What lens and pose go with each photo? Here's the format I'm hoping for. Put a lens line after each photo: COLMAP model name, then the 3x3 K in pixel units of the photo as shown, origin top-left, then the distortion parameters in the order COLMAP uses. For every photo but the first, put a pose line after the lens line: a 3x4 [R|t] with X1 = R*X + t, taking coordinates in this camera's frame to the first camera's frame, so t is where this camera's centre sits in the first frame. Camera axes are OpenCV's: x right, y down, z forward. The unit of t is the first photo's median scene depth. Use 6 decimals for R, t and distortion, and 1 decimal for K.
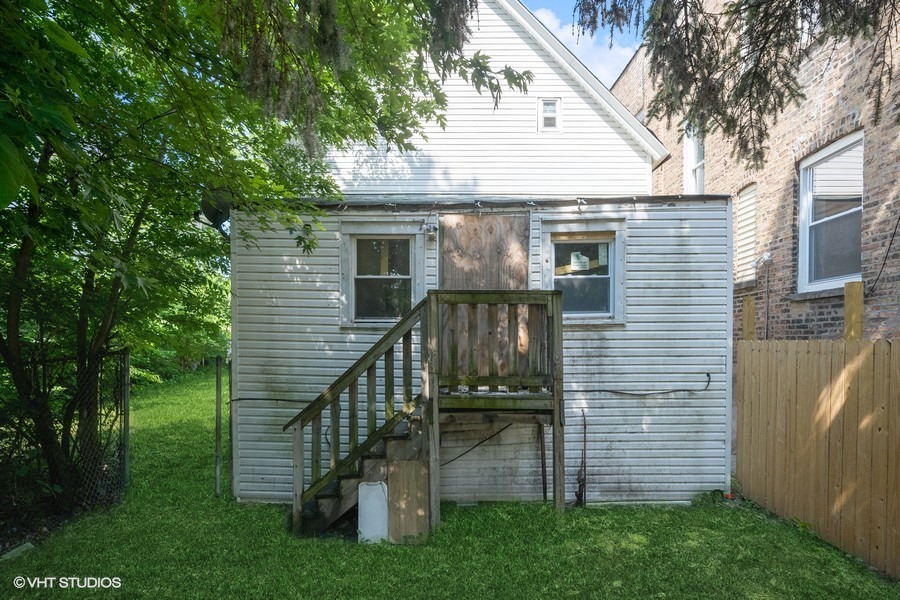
lens RADIAL K [[469.9, 0, 468.7], [0, 469.9, 374.8], [0, 0, 1]] dist [-0.000441, 0.000241]
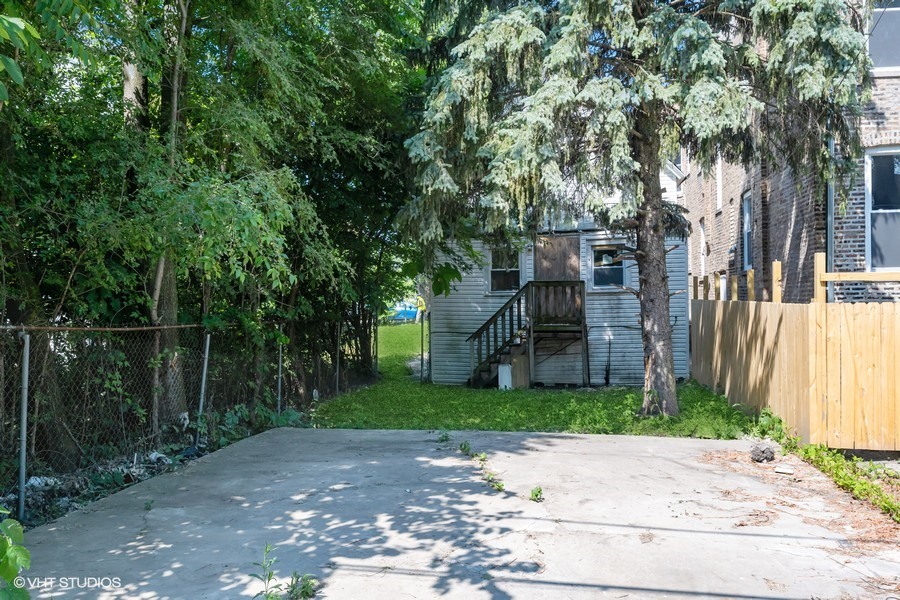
lens RADIAL K [[794.9, 0, 453.8], [0, 794.9, 301.7], [0, 0, 1]] dist [-0.015883, 0.000022]
pose [[0.983201, -0.015277, -0.181885, 0.212900], [0.004070, 0.998078, -0.061831, 0.132544], [0.182480, 0.060052, 0.981374, -2.342035]]
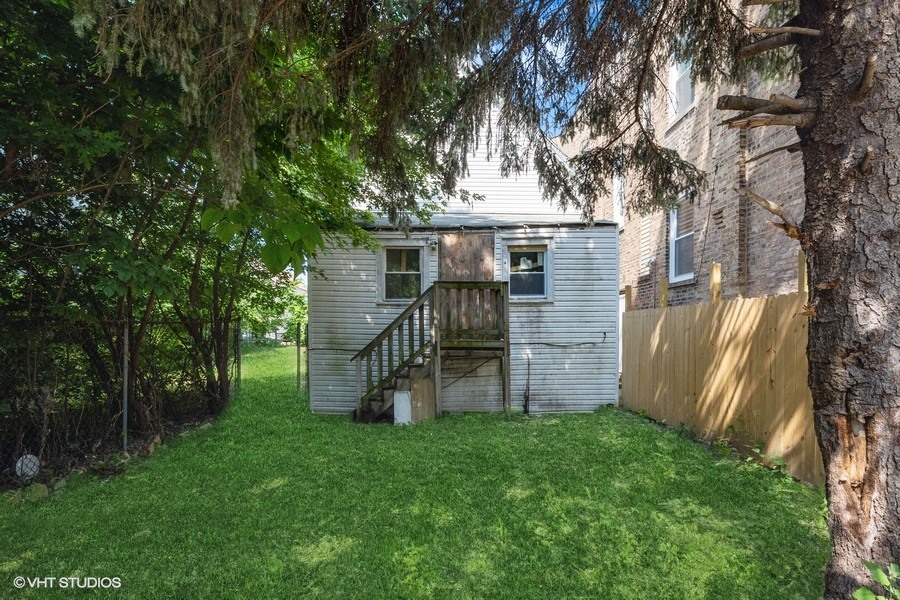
lens RADIAL K [[469.9, 0, 470.4], [0, 469.9, 363.5], [0, 0, 1]] dist [-0.000441, 0.000241]
pose [[0.999572, -0.003298, 0.029069, -0.001585], [0.003432, 0.999984, -0.004575, 0.110125], [-0.029053, 0.004673, 0.999567, -0.614155]]
